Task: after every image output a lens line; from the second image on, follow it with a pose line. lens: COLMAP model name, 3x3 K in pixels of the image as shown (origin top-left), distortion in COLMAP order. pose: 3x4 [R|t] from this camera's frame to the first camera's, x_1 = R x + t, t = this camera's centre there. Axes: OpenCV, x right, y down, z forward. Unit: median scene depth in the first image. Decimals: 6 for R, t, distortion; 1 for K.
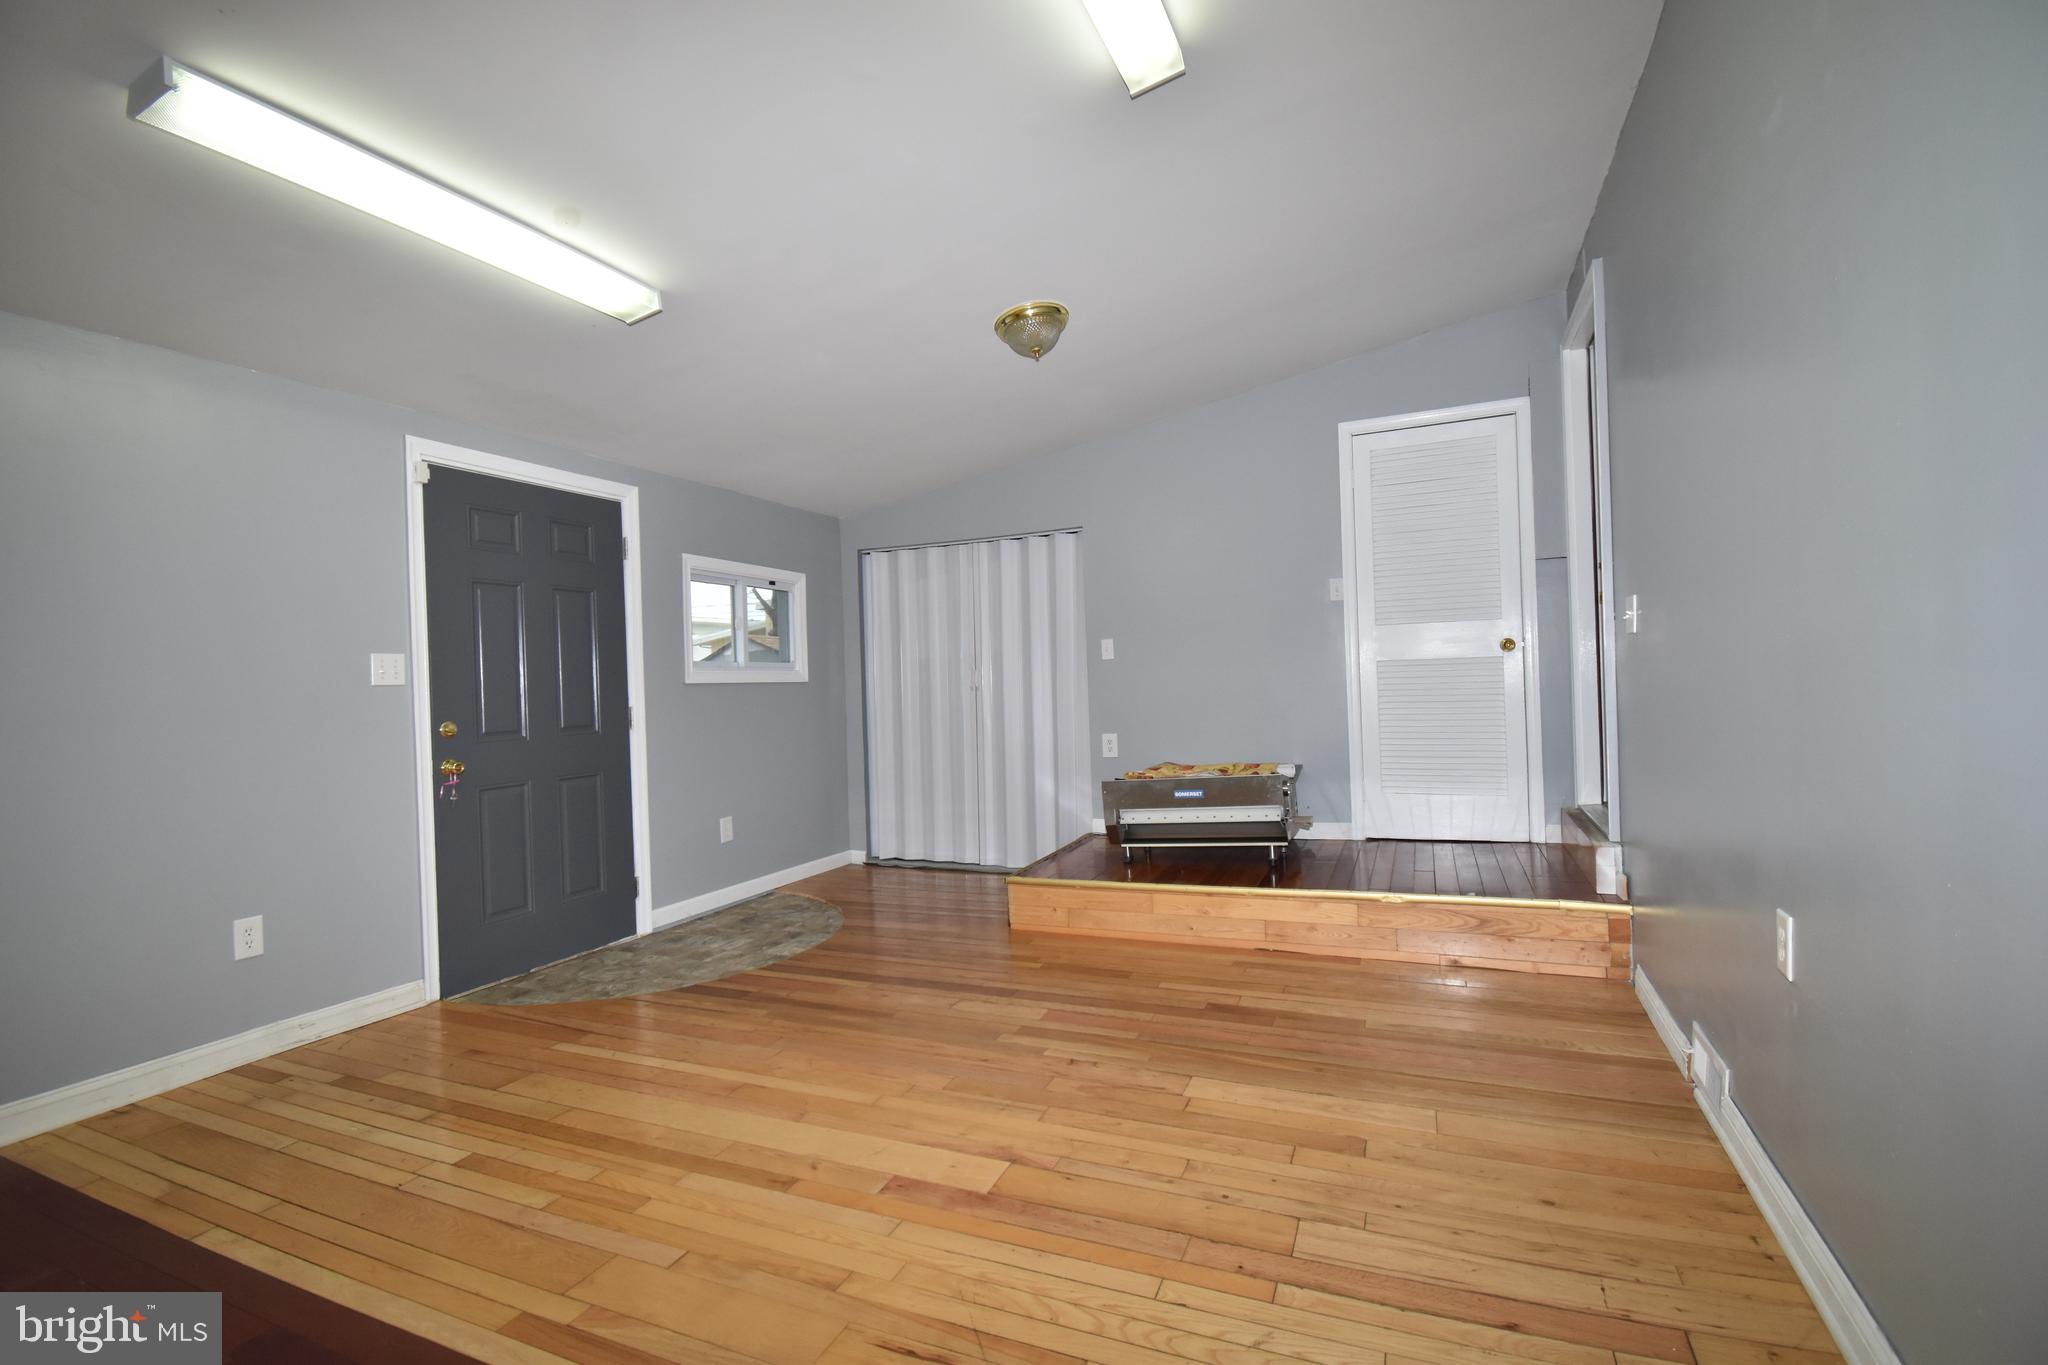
lens RADIAL K [[905.8, 0, 1021.5], [0, 905.8, 675.0], [0, 0, 1]] dist [-0.003647, -0.010998]
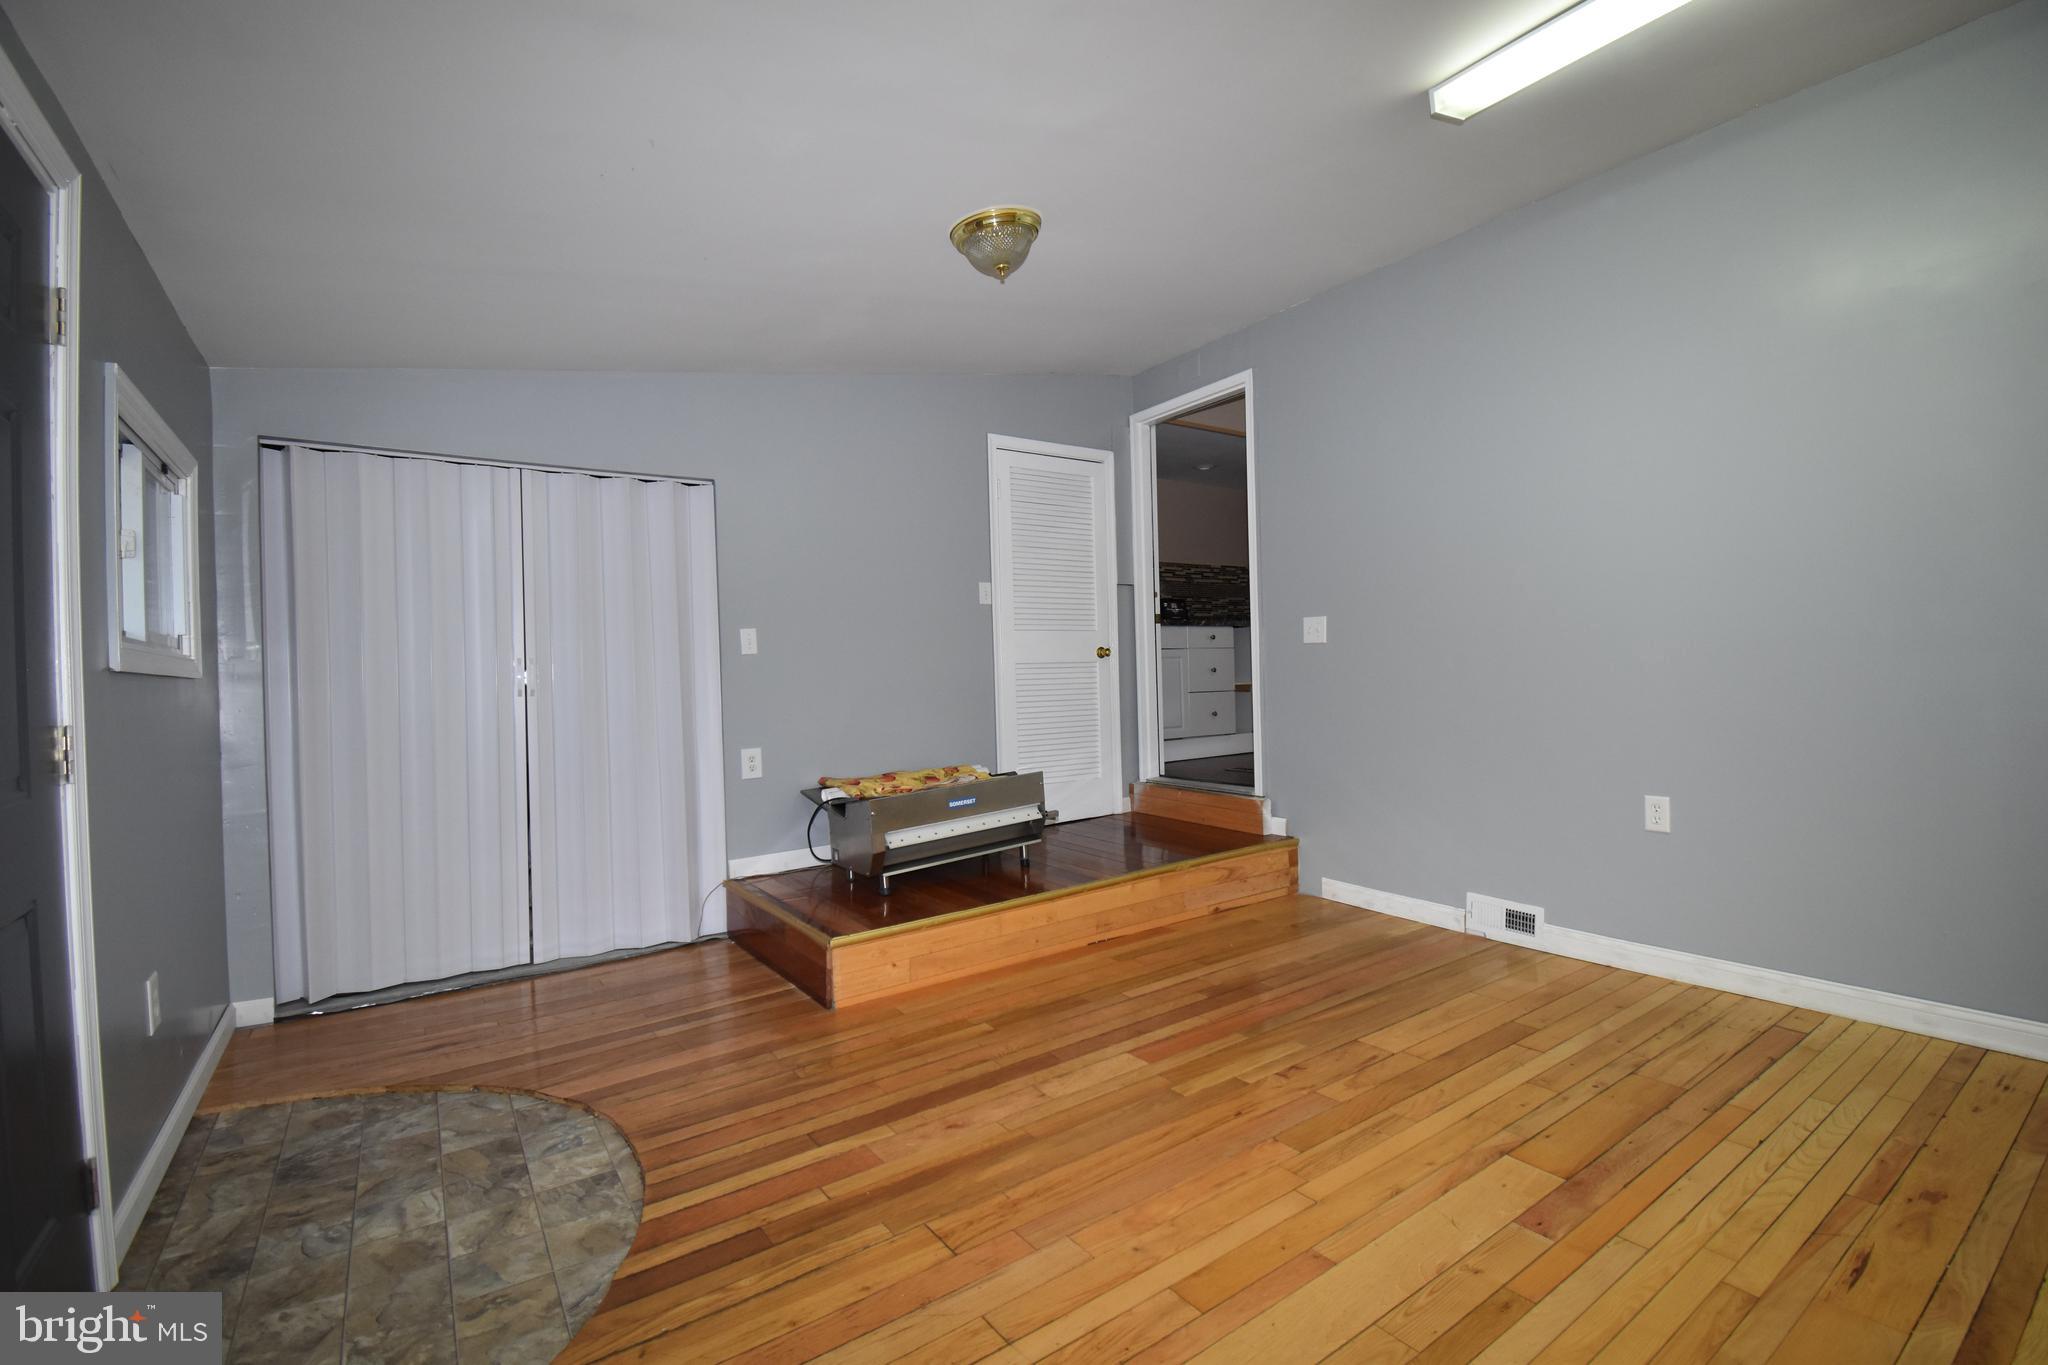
lens RADIAL K [[905.8, 0, 1031.0], [0, 905.8, 676.5], [0, 0, 1]] dist [-0.003647, -0.010998]
pose [[0.520511, 0.015627, 0.853712, -0.710677], [0.004252, 0.999773, -0.020892, 0.030702], [-0.853845, 0.014504, 0.520326, 0.595179]]
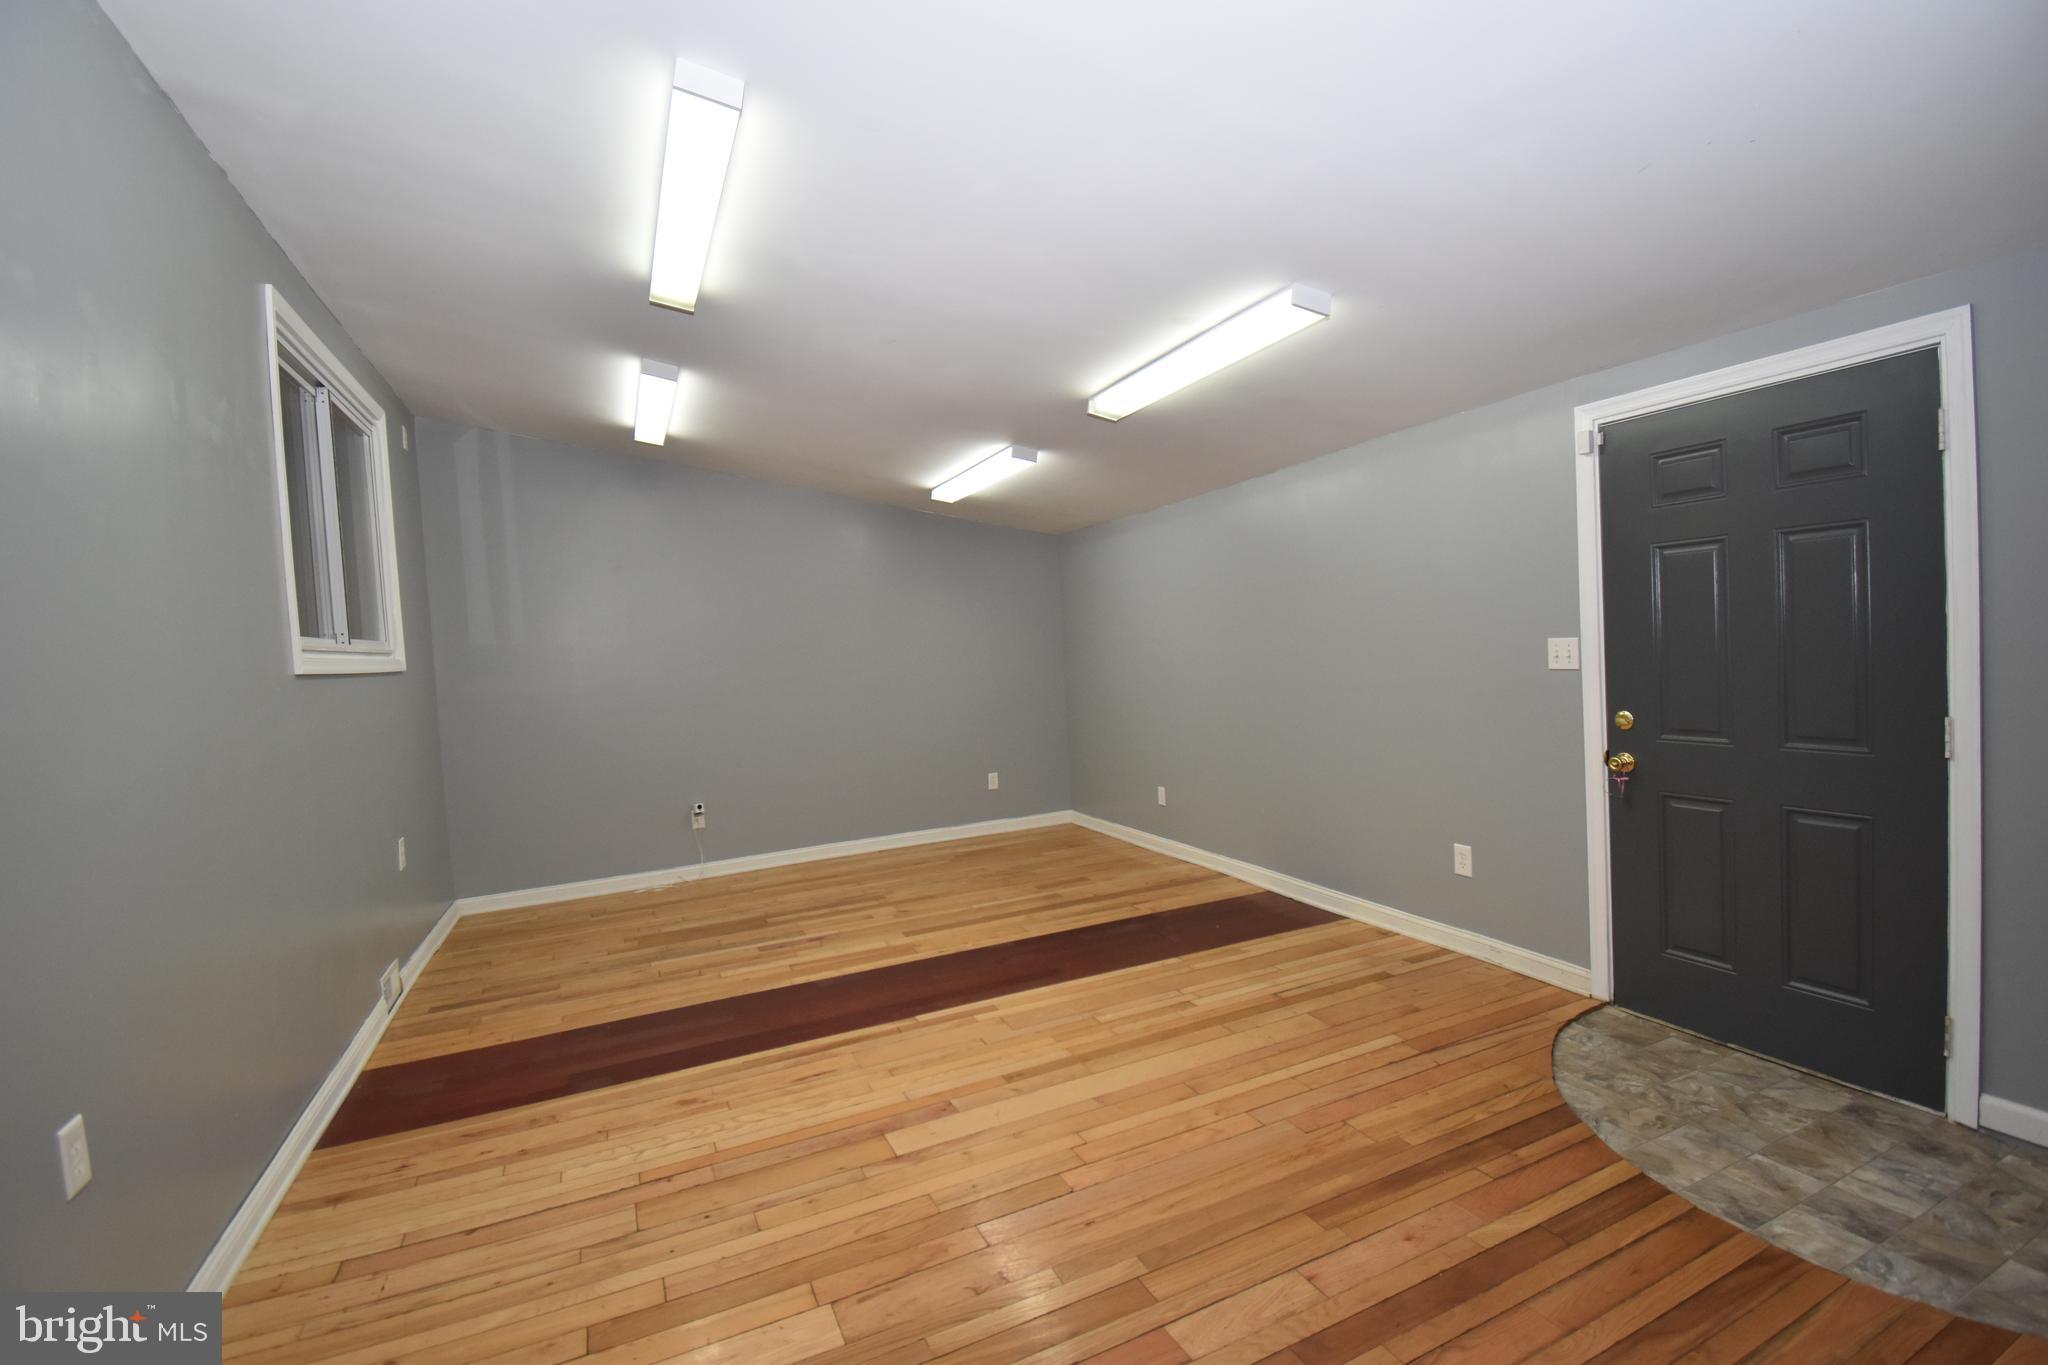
lens RADIAL K [[905.8, 0, 1044.3], [0, 905.8, 686.3], [0, 0, 1]] dist [-0.003647, -0.010998]
pose [[-0.641550, 0.100042, -0.760530, 0.446061], [0.075824, 0.994874, 0.066907, -0.082109], [0.763325, -0.014742, -0.645847, 1.227010]]
